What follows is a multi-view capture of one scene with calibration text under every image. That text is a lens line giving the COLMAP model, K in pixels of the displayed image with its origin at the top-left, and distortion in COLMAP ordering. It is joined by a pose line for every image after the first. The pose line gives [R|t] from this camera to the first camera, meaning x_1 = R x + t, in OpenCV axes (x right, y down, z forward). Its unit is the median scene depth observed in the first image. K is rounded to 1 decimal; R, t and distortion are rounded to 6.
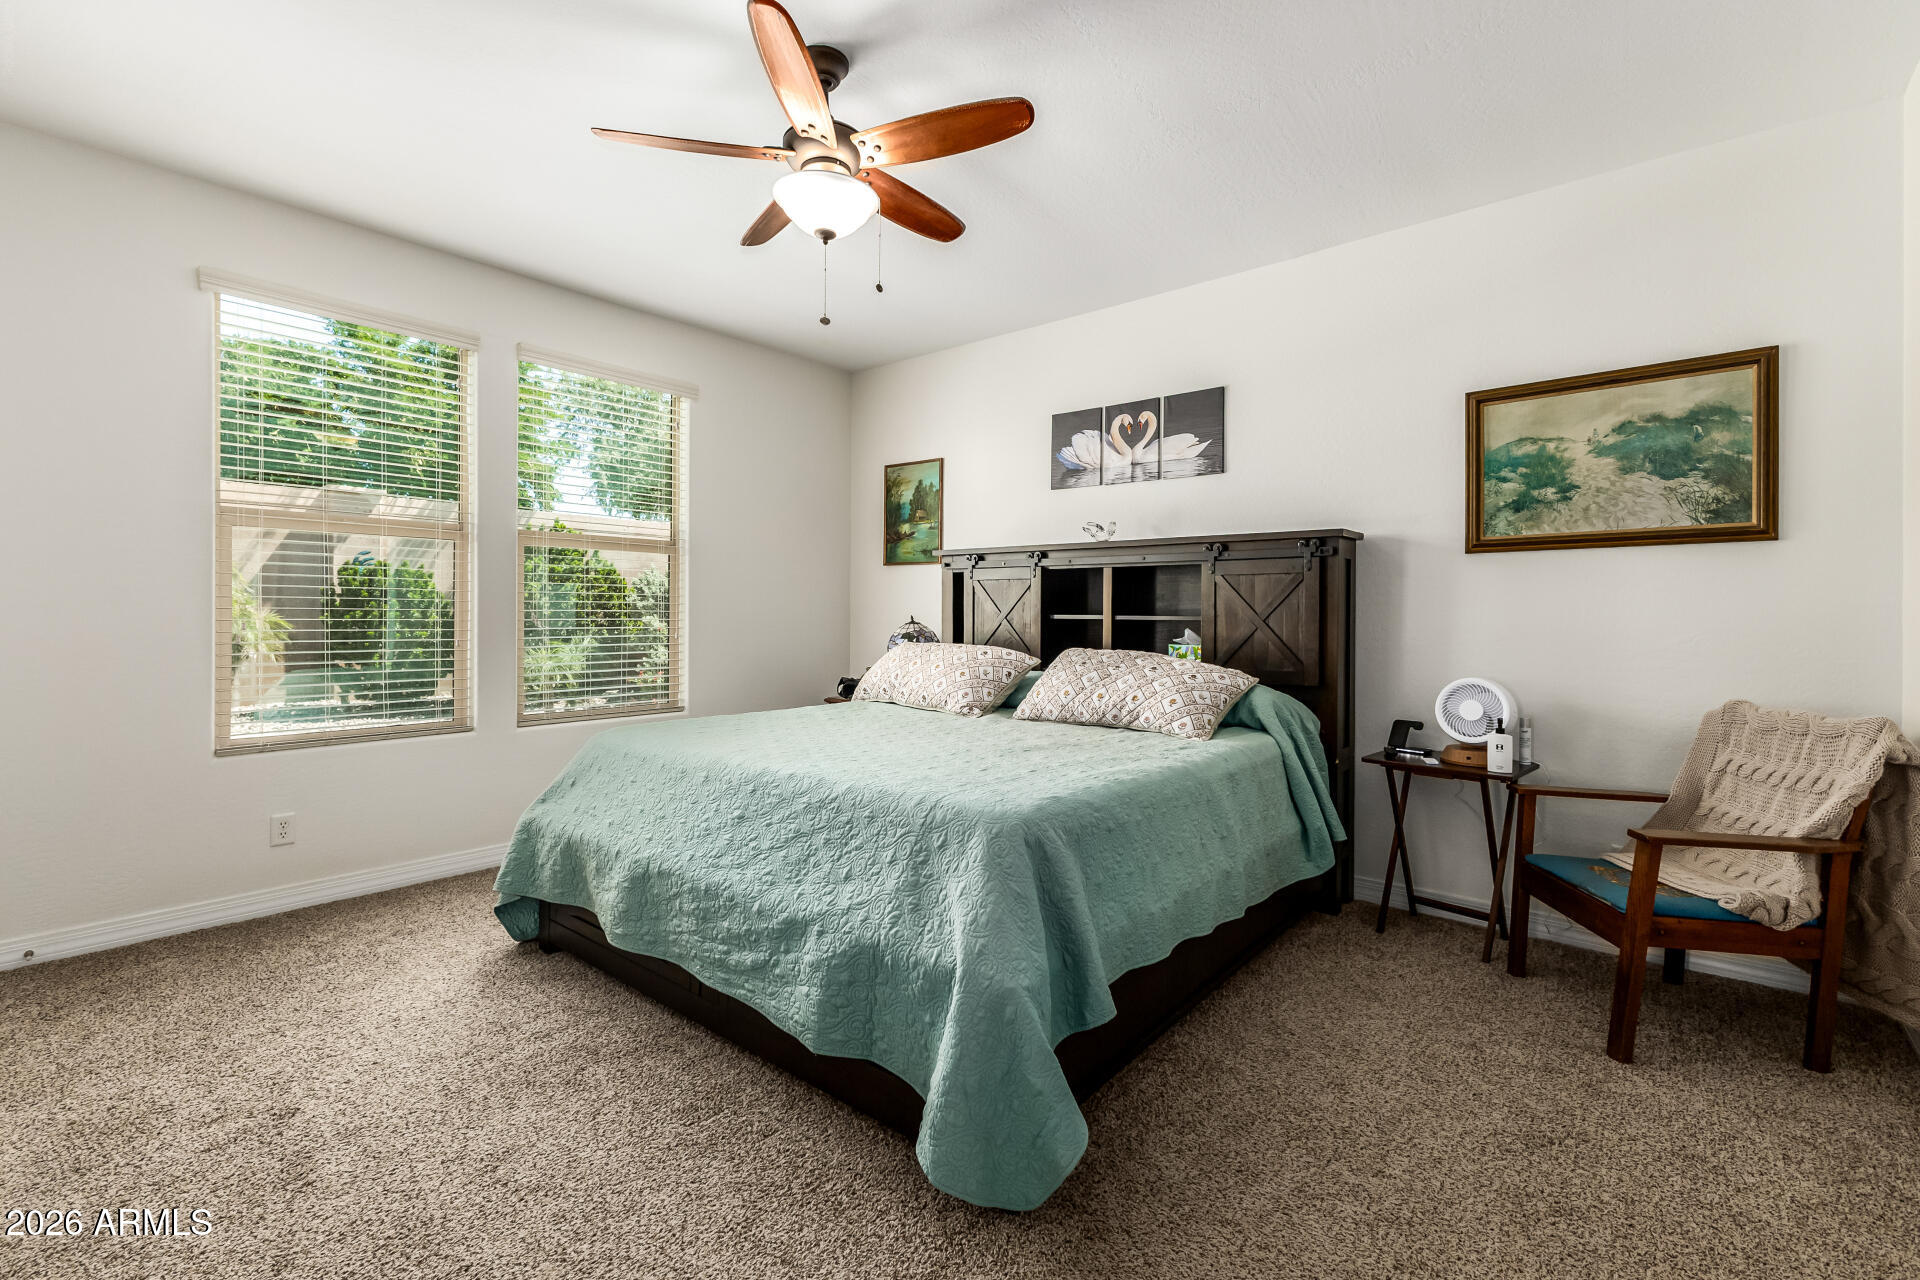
lens RADIAL K [[830.9, 0, 966.1], [0, 830.9, 619.9], [0, 0, 1]] dist [0.008386, -0.002709]
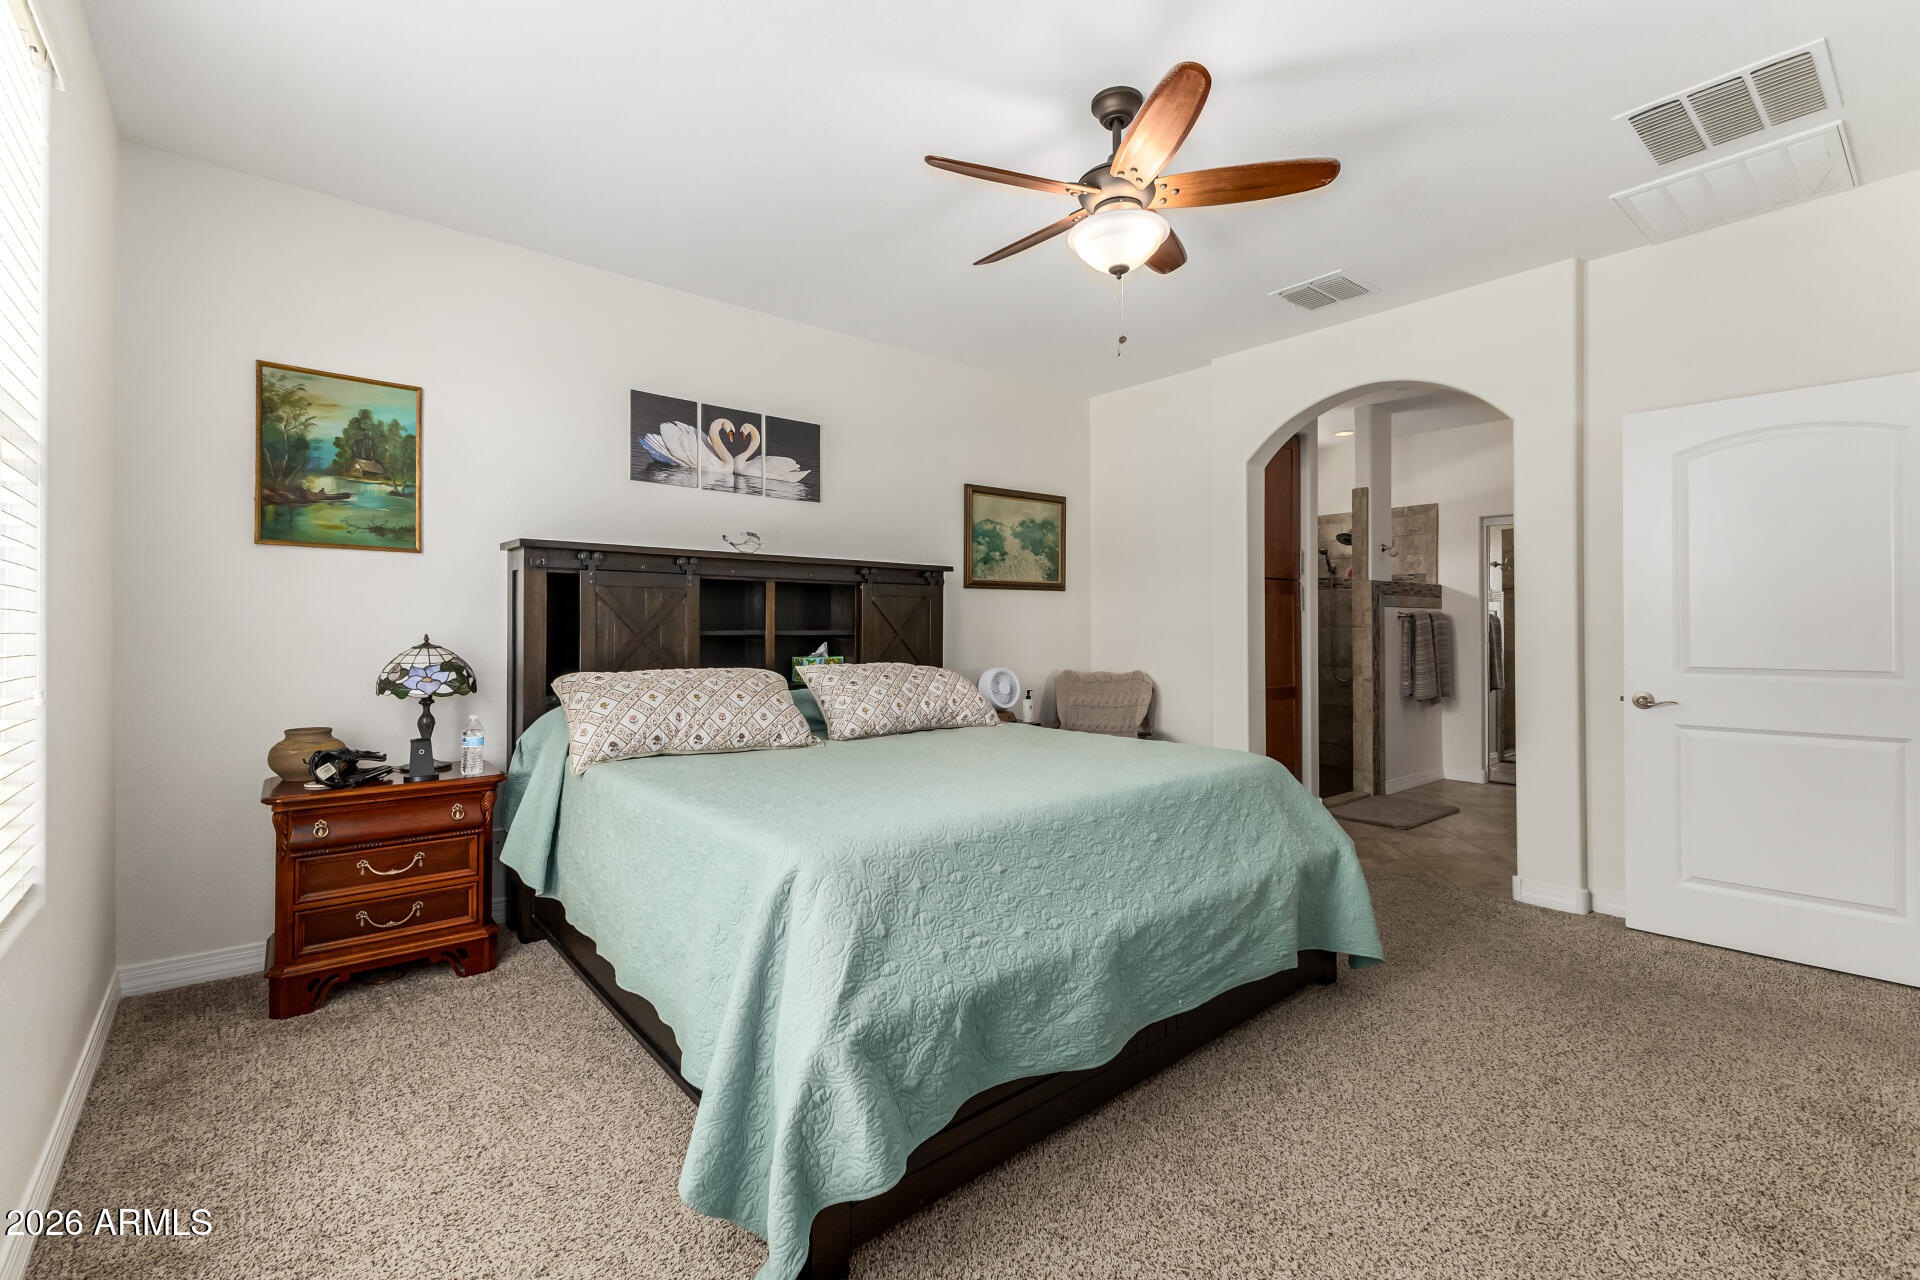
lens RADIAL K [[830.9, 0, 953.4], [0, 830.9, 626.2], [0, 0, 1]] dist [0.008386, -0.002709]
pose [[0.185704, -0.004124, 0.982597, -0.742988], [0.009089, 0.999956, 0.002480, -0.011532], [-0.982564, 0.008470, 0.185733, 0.608474]]
